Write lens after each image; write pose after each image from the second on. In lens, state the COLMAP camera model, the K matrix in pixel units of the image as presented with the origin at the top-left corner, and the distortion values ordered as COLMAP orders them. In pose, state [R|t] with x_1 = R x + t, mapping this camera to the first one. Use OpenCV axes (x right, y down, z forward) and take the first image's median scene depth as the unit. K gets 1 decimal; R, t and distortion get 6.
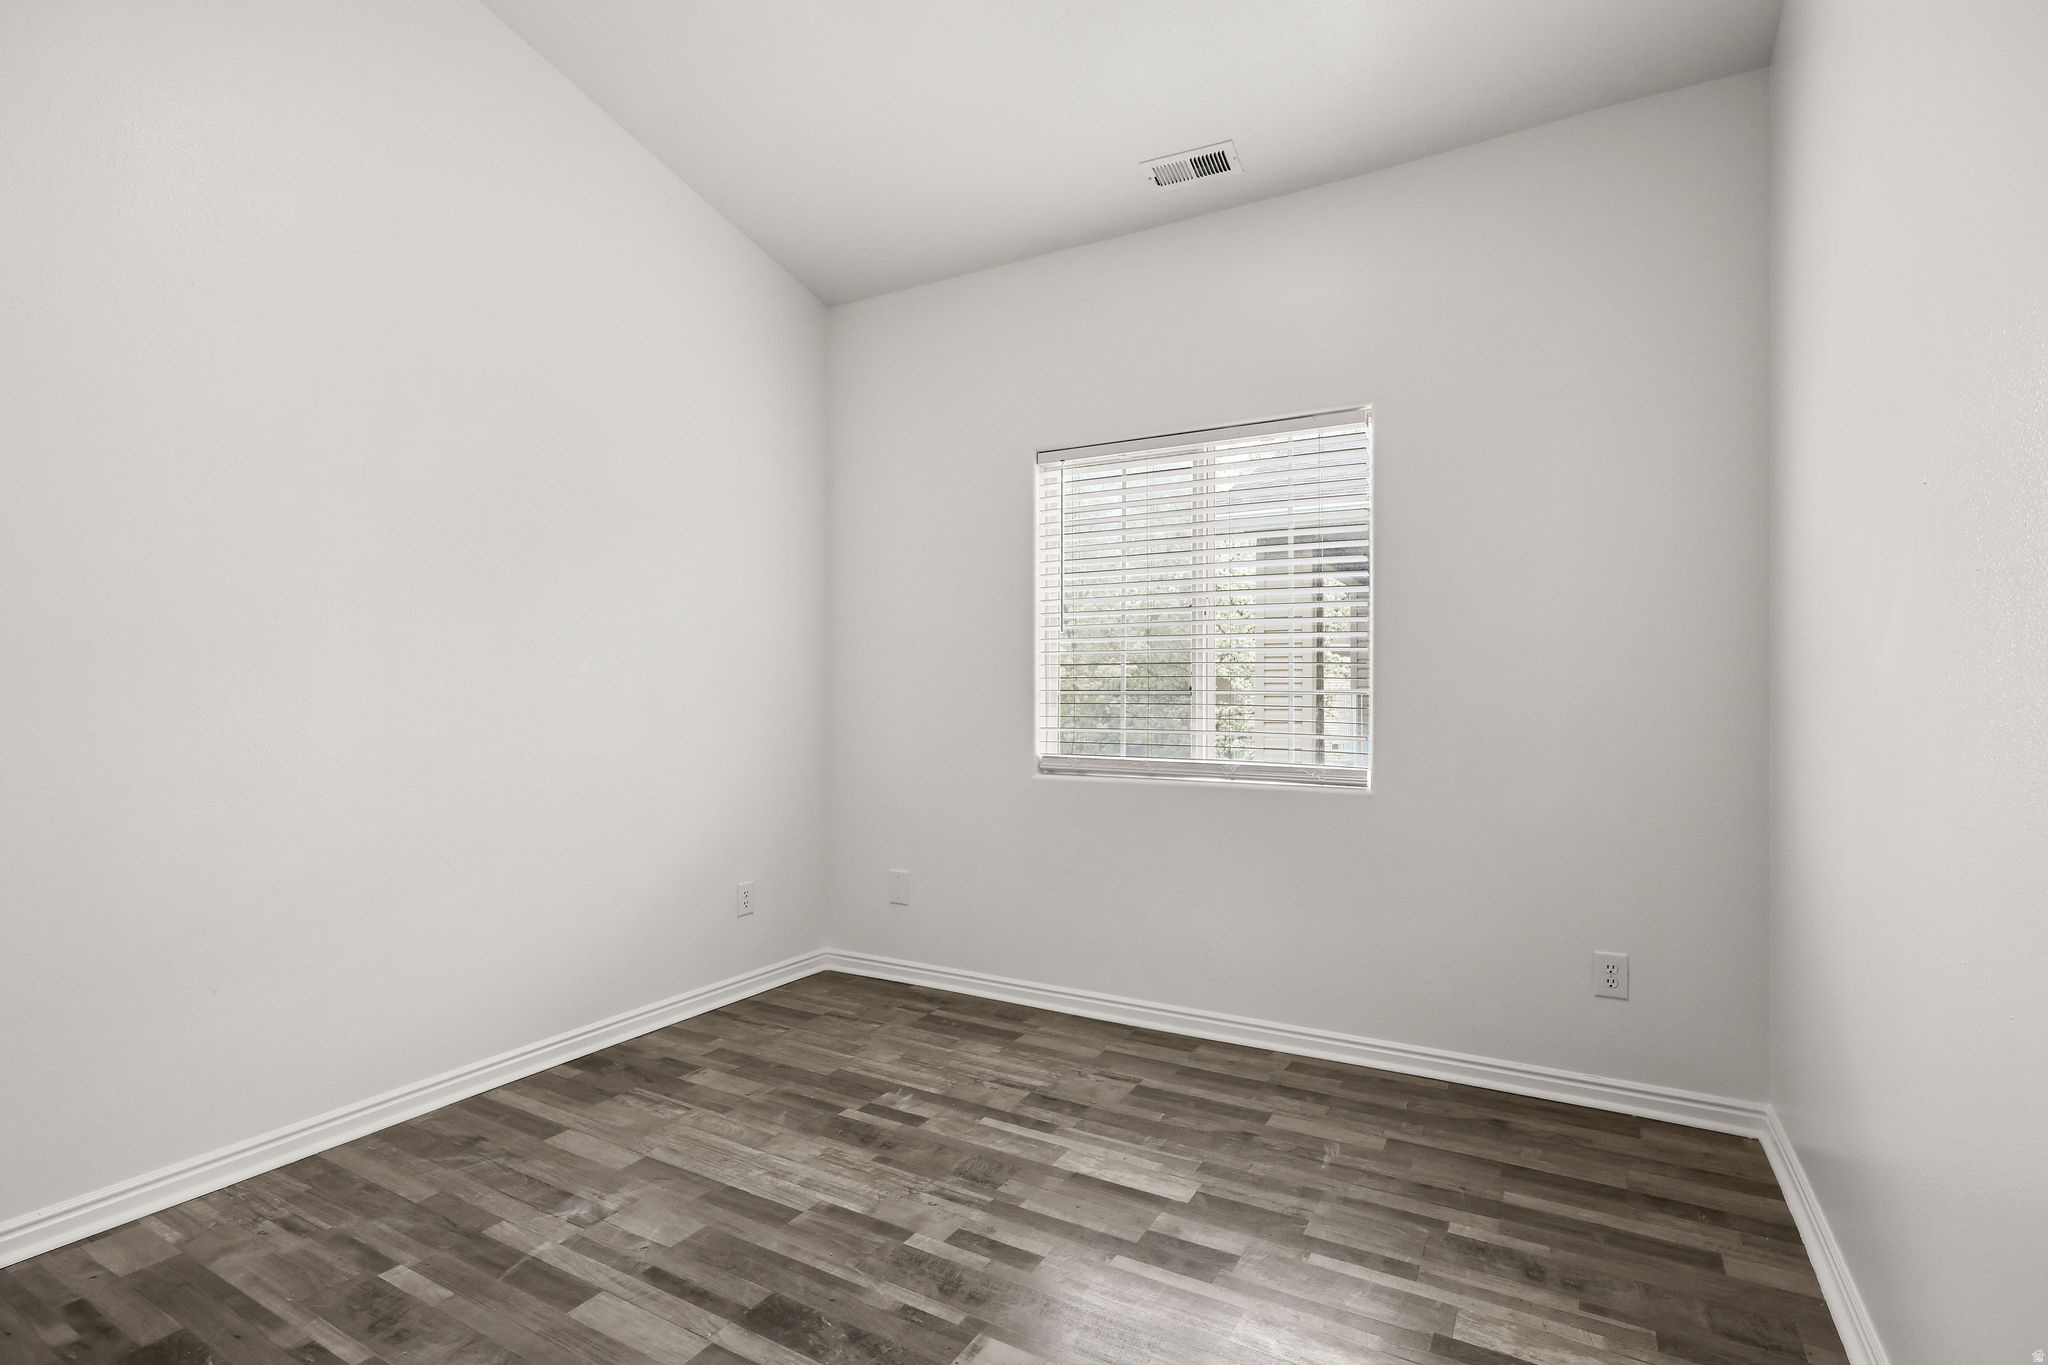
lens RADIAL K [[955.2, 0, 1016.3], [0, 955.2, 692.6], [0, 0, 1]] dist [0.001730, 0.000192]
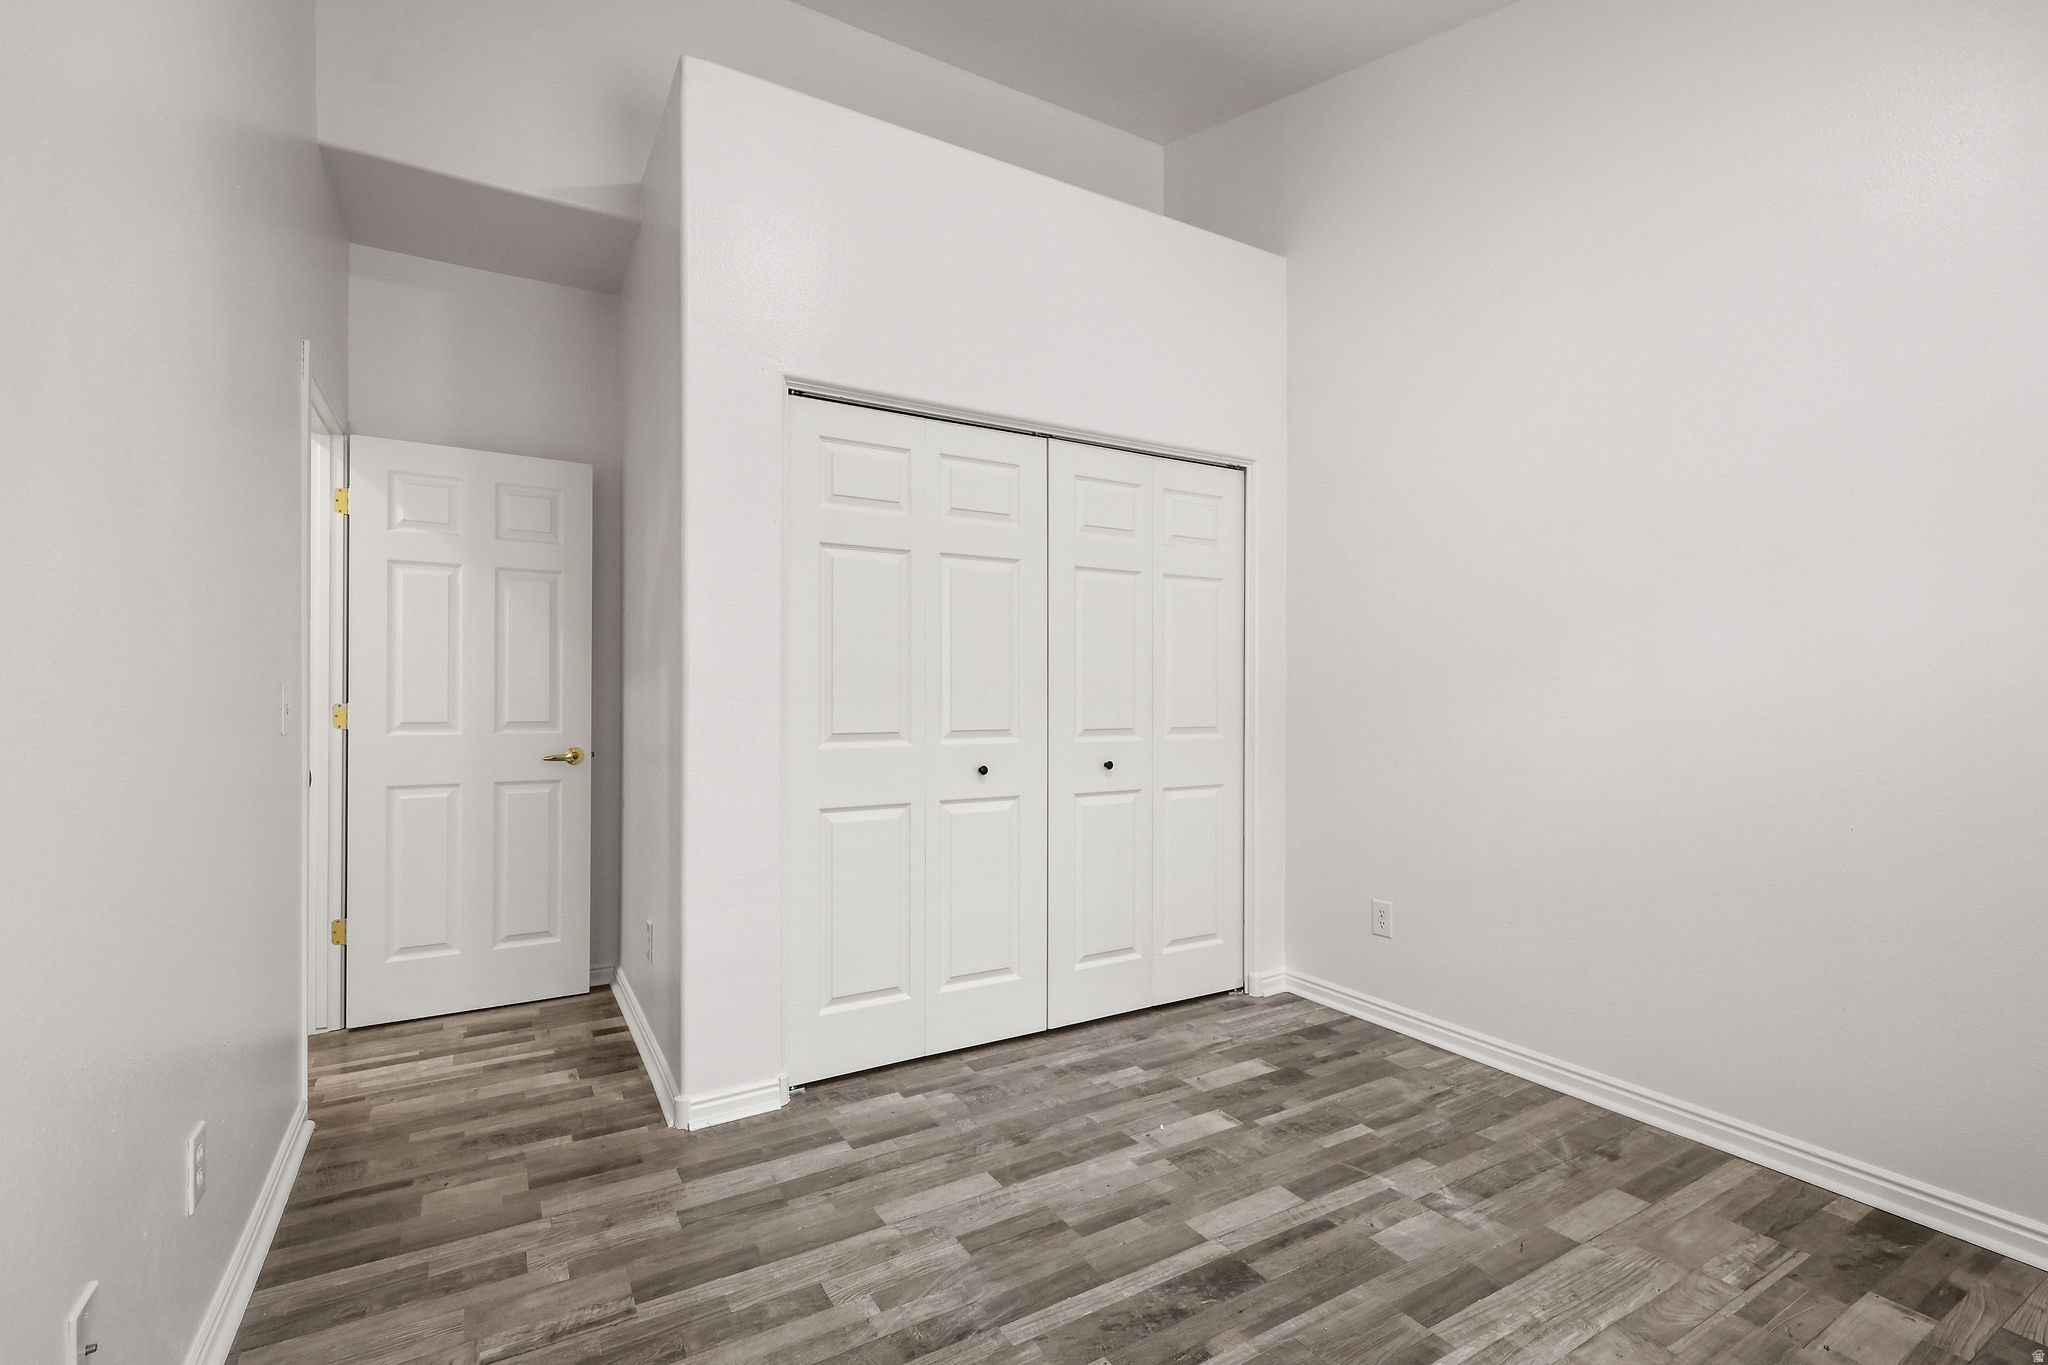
lens RADIAL K [[924.4, 0, 1024.0], [0, 924.4, 682.5], [0, 0, 1]] dist [-0.001175, -0.000189]
pose [[-0.478491, -0.012439, -0.878004, 0.674089], [-0.004252, 0.999921, -0.011849, -0.005680], [0.878082, -0.001936, -0.478506, 1.109341]]
